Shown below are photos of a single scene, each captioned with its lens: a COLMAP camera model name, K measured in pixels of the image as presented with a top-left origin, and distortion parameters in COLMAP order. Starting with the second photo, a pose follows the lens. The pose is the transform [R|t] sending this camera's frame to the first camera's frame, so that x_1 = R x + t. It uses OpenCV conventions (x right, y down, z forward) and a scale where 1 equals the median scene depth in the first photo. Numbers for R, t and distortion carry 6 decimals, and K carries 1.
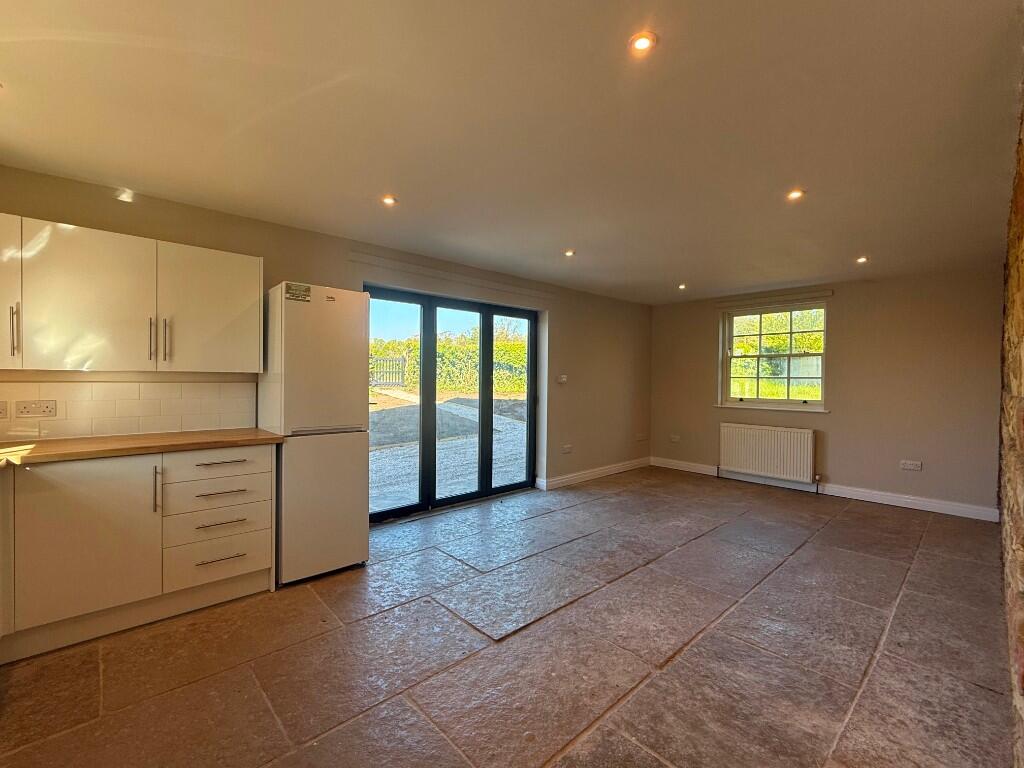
lens RADIAL K [[443.4, 0, 511.1], [0, 443.4, 384.9], [0, 0, 1]] dist [-0.001429, -0.000436]
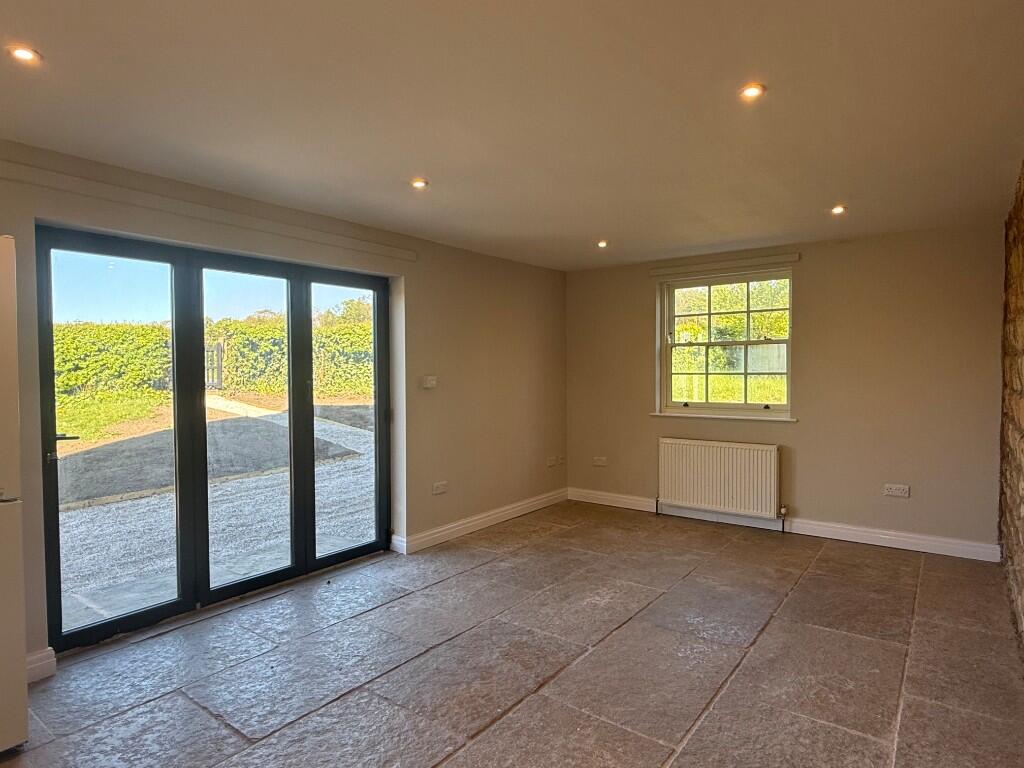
lens RADIAL K [[595.2, 0, 510.6], [0, 595.2, 388.0], [0, 0, 1]] dist [-0.005838, 0.002607]
pose [[0.983239, -0.021010, 0.181109, 0.095574], [0.018195, 0.999687, 0.017190, -0.022355], [-0.181414, -0.013607, 0.983313, 0.151406]]
